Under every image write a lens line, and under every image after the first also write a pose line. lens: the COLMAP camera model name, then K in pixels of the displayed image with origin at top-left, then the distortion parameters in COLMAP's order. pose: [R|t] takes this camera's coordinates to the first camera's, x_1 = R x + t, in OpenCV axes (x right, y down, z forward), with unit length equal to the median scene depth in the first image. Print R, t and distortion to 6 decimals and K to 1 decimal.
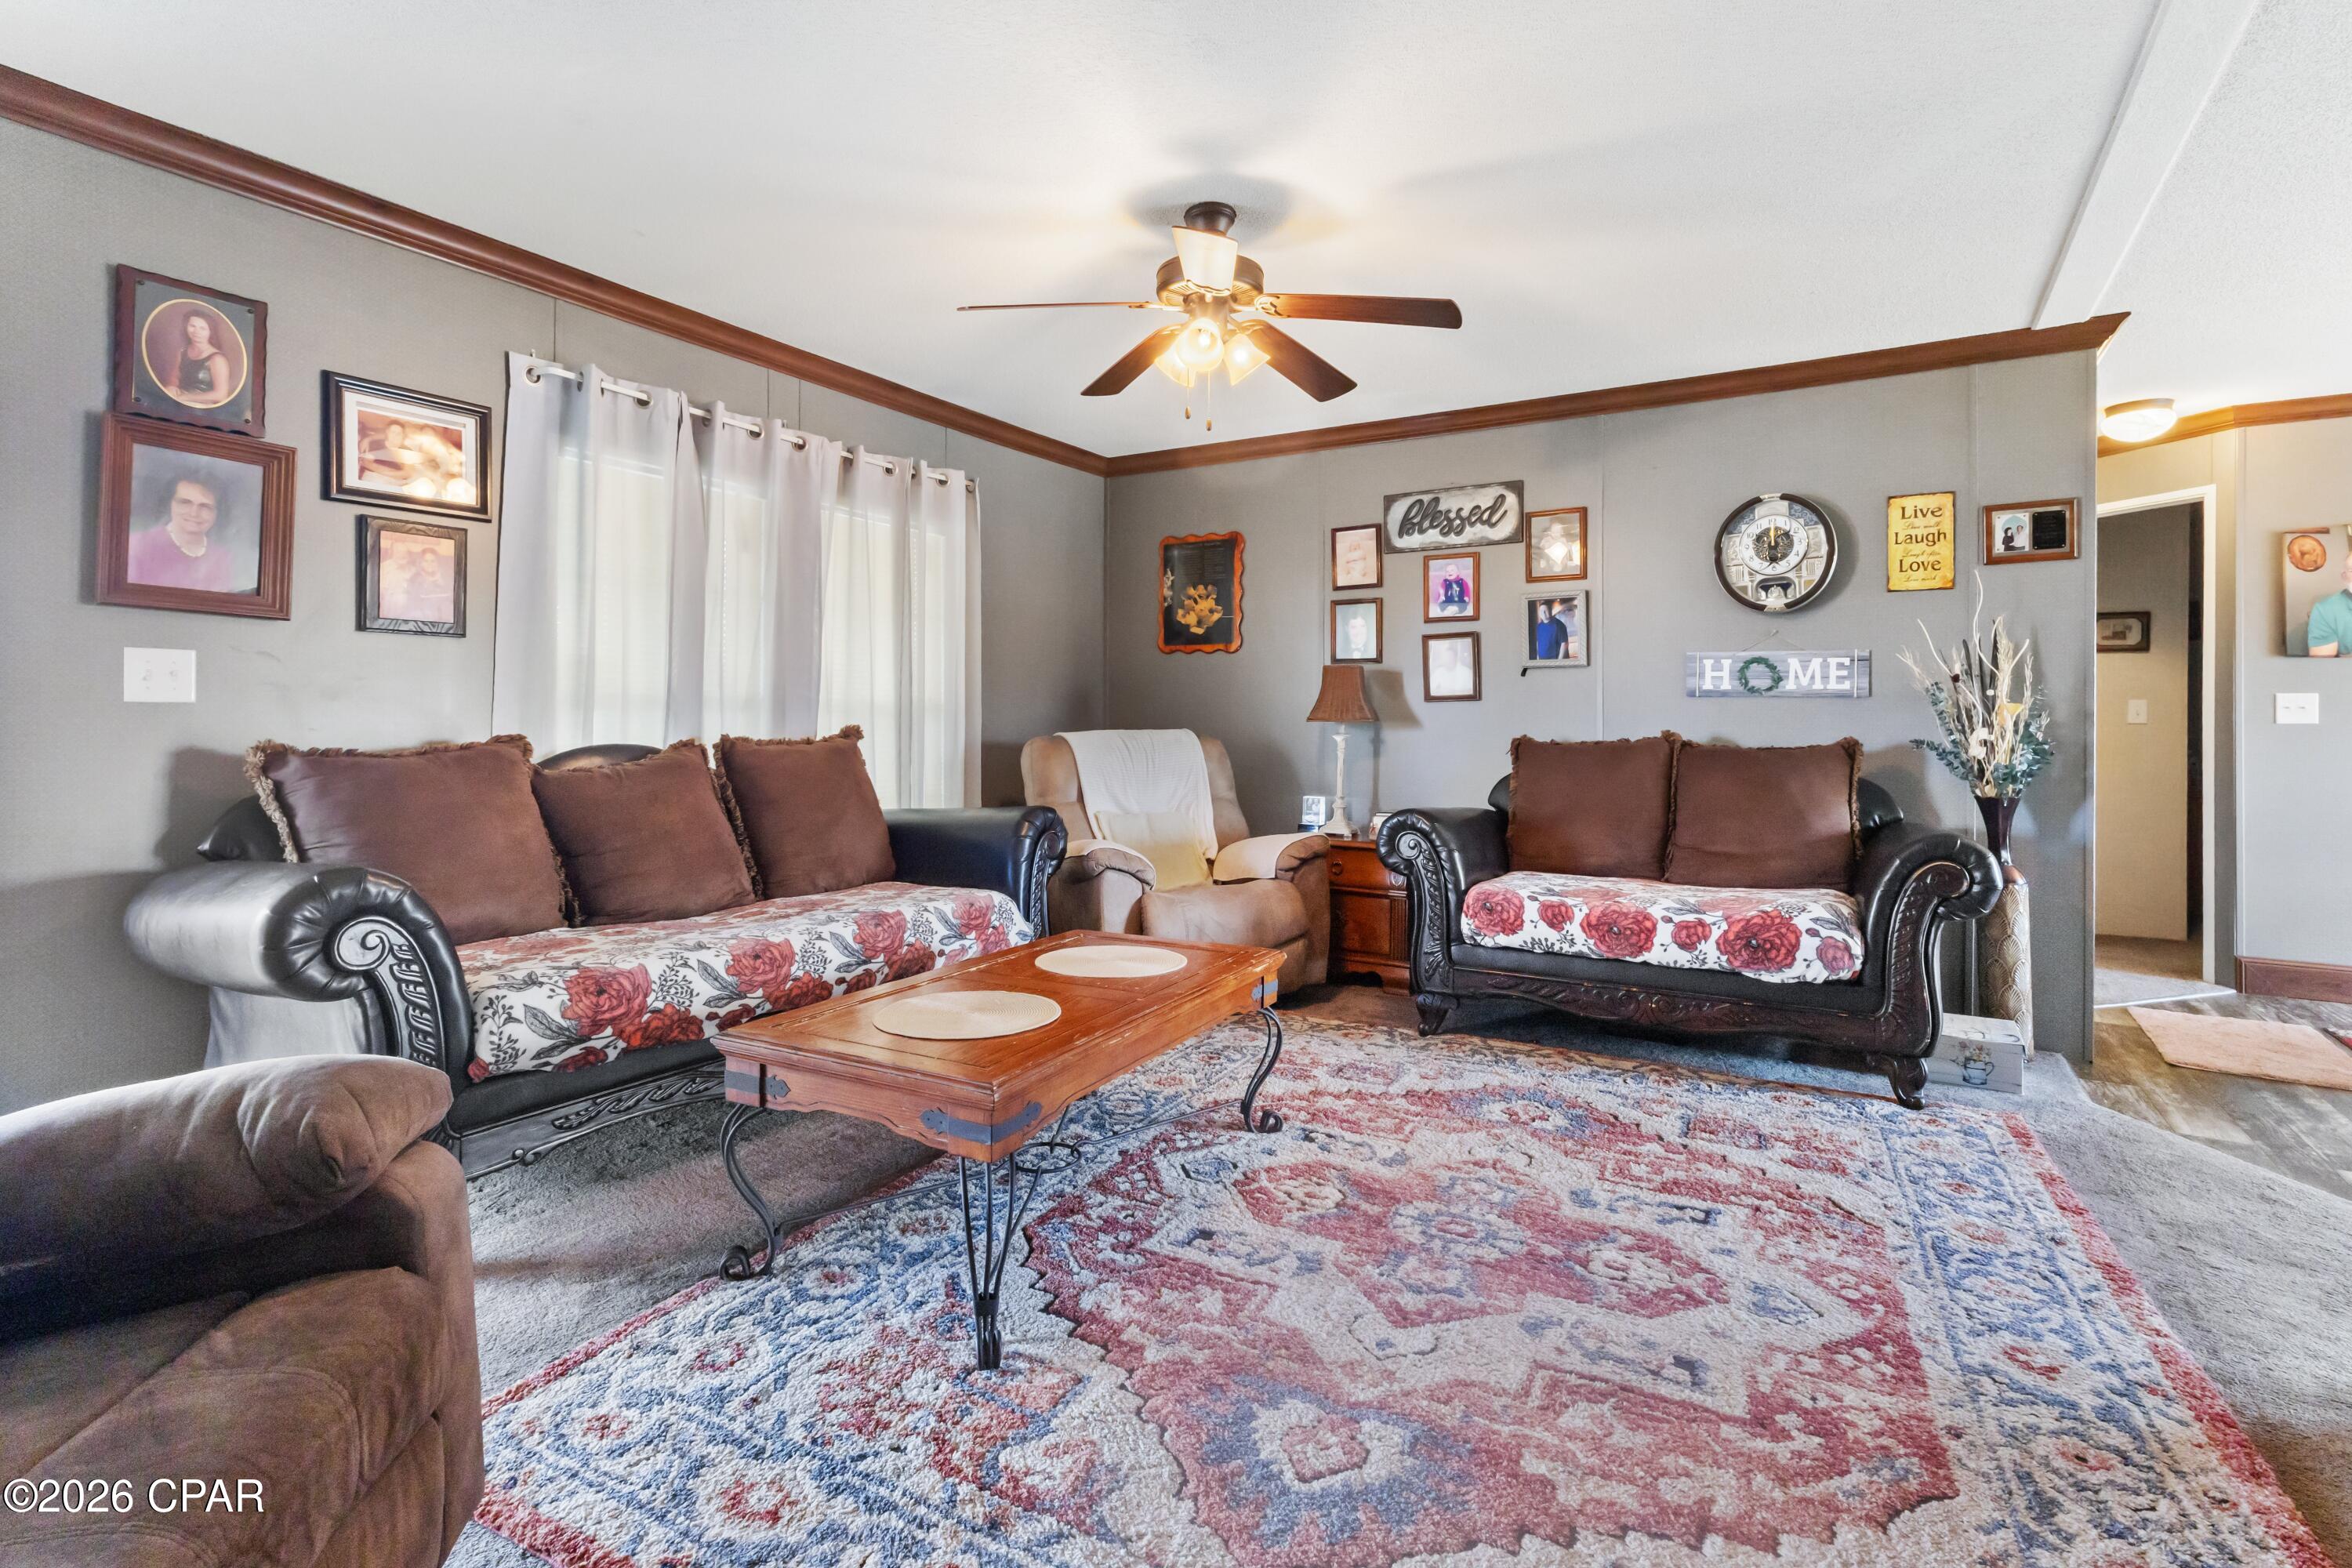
lens RADIAL K [[1123.4, 0, 1181.7], [0, 1123.4, 726.2], [0, 0, 1]] dist [0.001798, -0.000657]
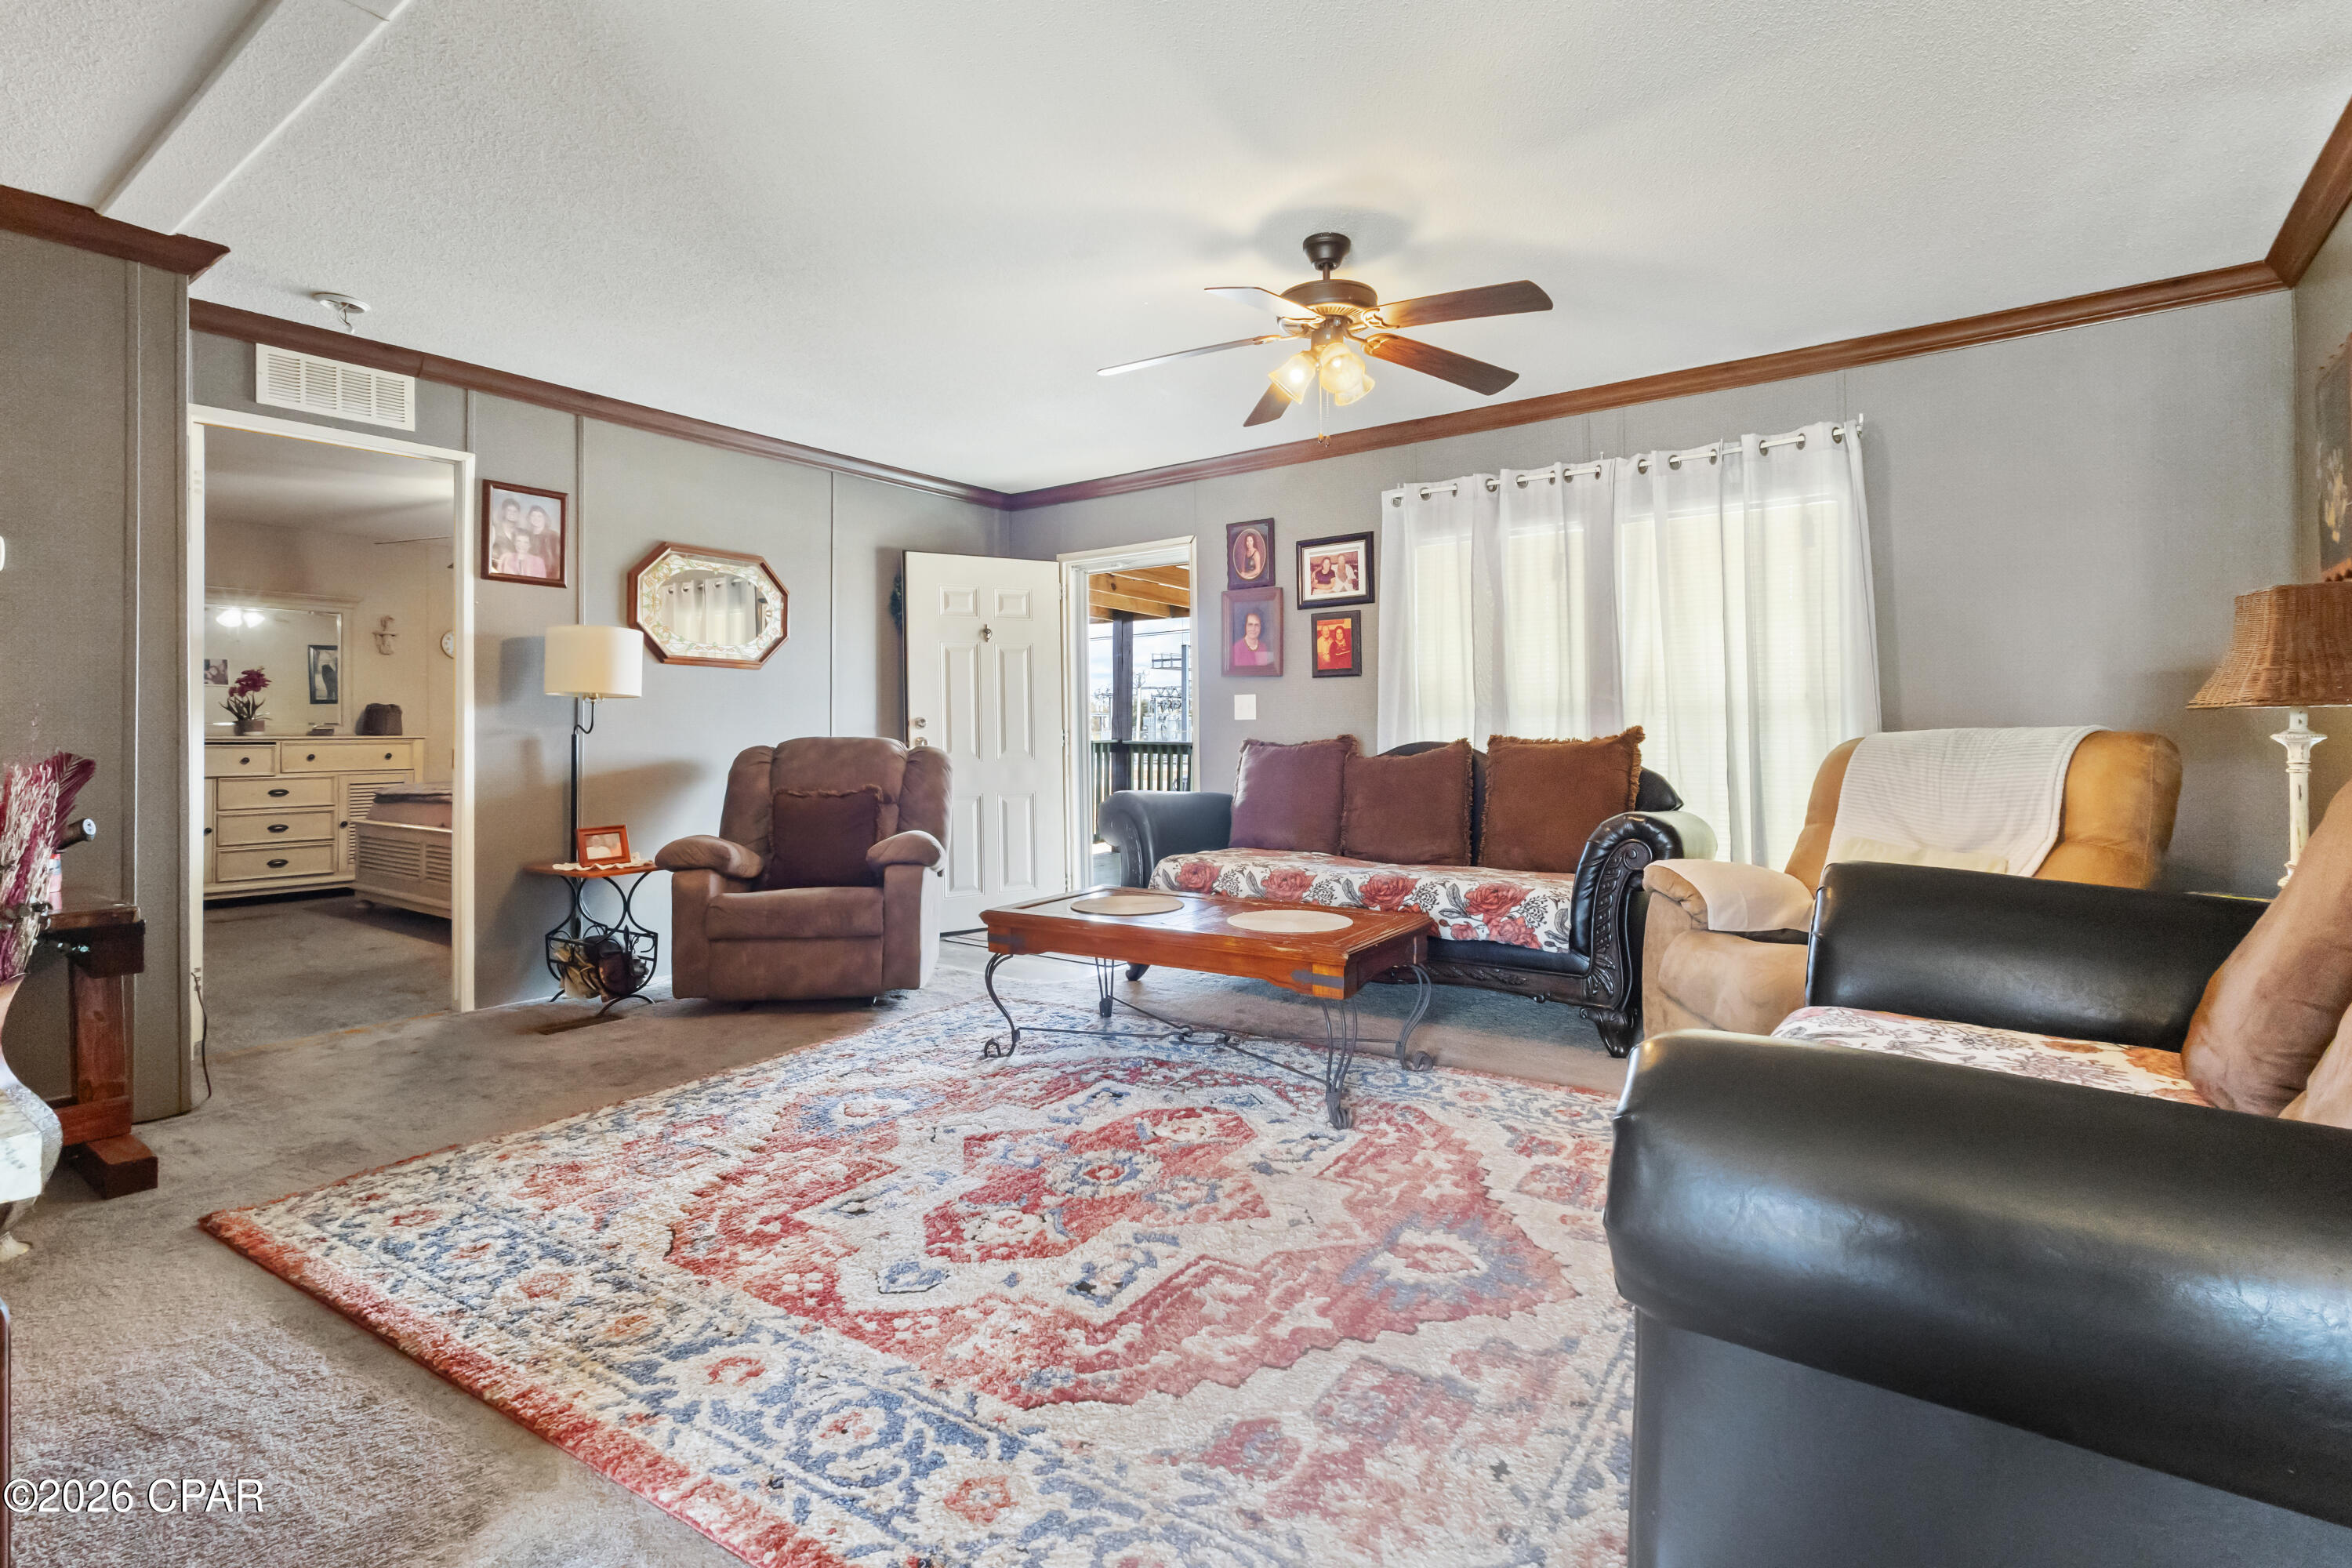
lens RADIAL K [[1123.4, 0, 1181.7], [0, 1123.4, 726.2], [0, 0, 1]] dist [0.001798, -0.000657]
pose [[-0.098483, -0.009207, -0.995096, 1.262925], [0.003576, 0.999947, -0.009606, 0.012831], [0.995132, -0.004504, -0.098445, 1.107535]]
